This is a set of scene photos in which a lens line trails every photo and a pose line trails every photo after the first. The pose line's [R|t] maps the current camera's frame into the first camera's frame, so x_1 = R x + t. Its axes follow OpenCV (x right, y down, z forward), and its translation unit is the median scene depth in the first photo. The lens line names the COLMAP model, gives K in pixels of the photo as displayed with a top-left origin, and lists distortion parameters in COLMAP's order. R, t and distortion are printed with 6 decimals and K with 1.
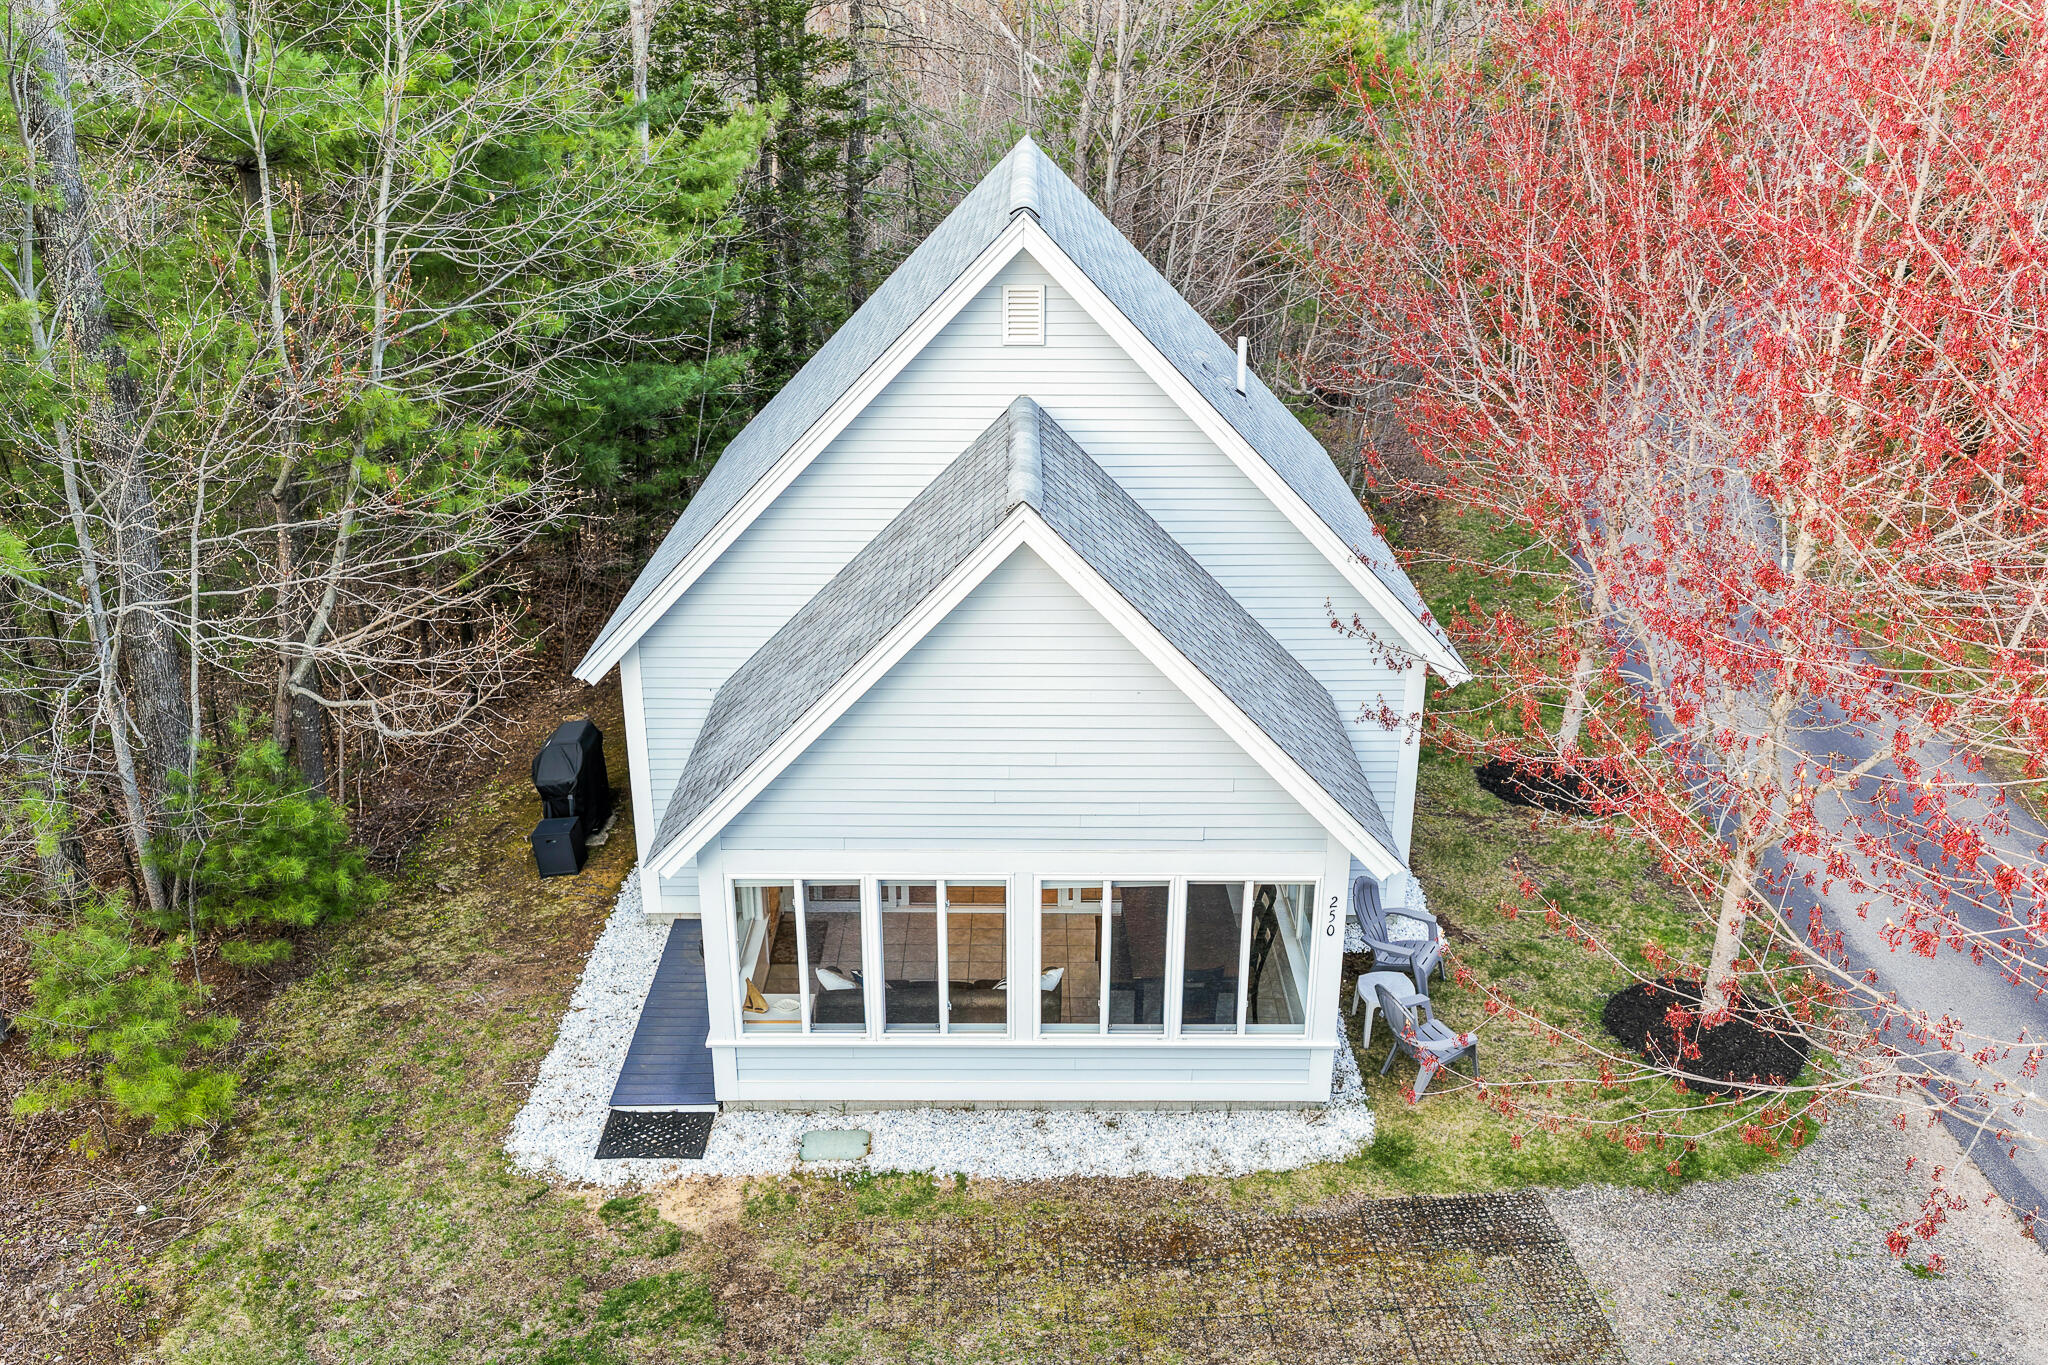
lens RADIAL K [[1683.0, 0, 1027.5], [0, 1683.0, 705.3], [0, 0, 1]] dist [-0.037203, 0.106102]
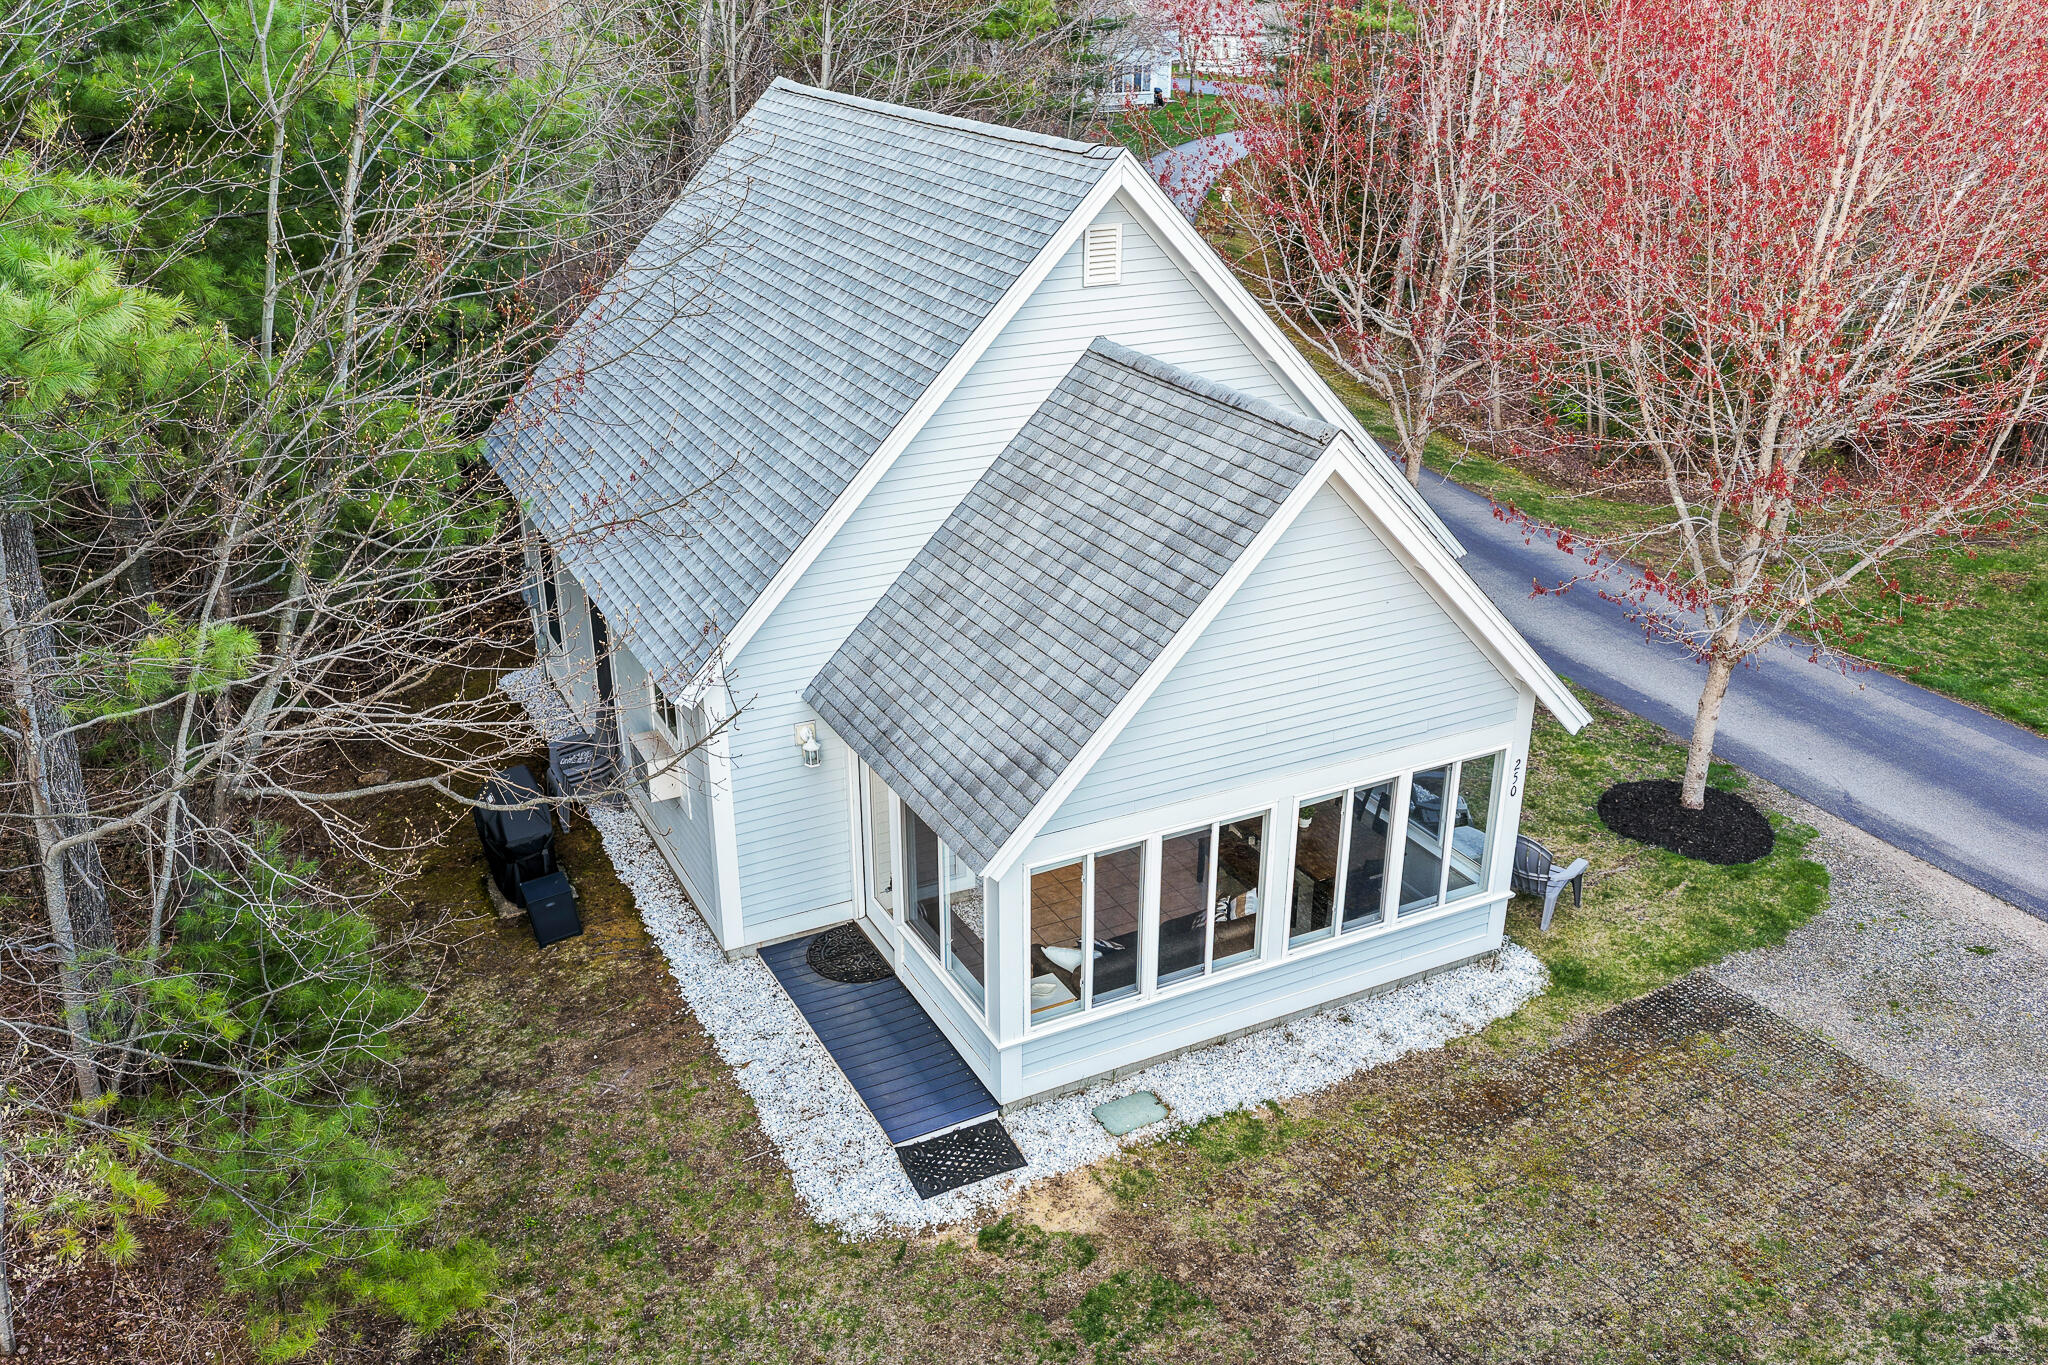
lens RADIAL K [[1683.0, 0, 1027.5], [0, 1683.0, 705.3], [0, 0, 1]] dist [-0.037203, 0.106102]
pose [[0.892771, -0.187444, 0.409665, -0.532712], [0.173171, 0.982253, 0.072049, -0.054567], [-0.415900, 0.006619, 0.909386, 0.130382]]
